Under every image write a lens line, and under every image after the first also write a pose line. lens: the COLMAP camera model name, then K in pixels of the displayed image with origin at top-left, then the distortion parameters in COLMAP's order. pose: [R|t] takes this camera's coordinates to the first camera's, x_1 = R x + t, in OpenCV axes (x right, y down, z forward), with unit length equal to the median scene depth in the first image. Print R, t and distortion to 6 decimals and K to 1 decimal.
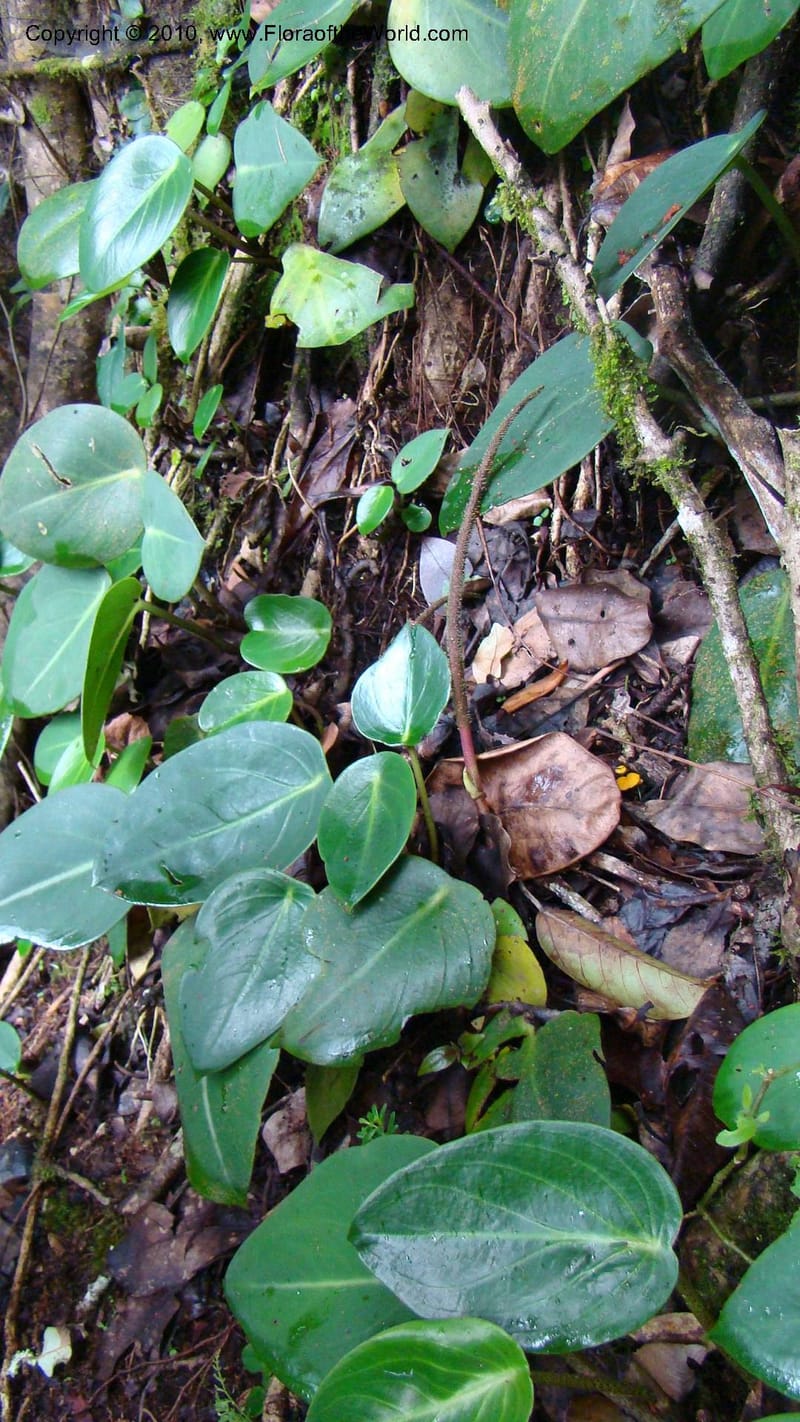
lens RADIAL K [[1183.1, 0, 397.7], [0, 1183.1, 749.1], [0, 0, 1]] dist [-0.131183, 0.058089]
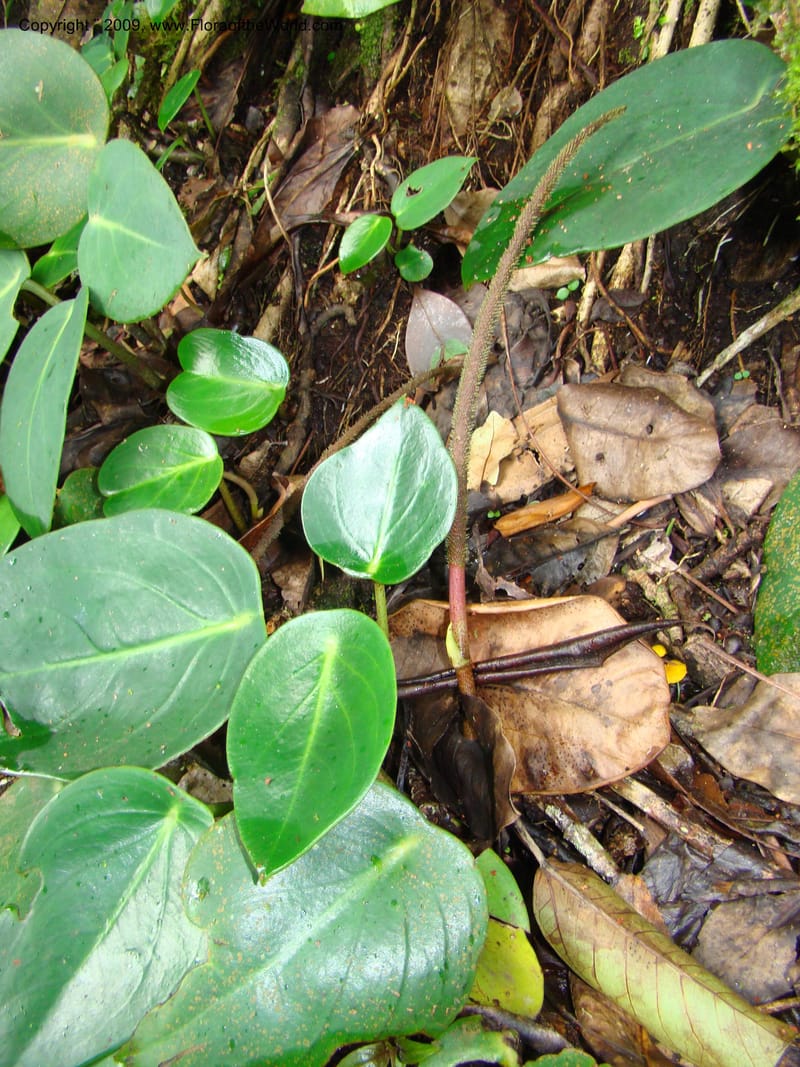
lens RADIAL K [[987.3, 0, 400.0], [0, 987.3, 533.5], [0, 0, 1]] dist [-0.143906, 0.012343]
pose [[0.984065, 0.149422, 0.096381, -0.030956], [-0.154753, 0.986667, 0.050395, -0.049916], [-0.087566, -0.064507, 0.994068, 0.346717]]
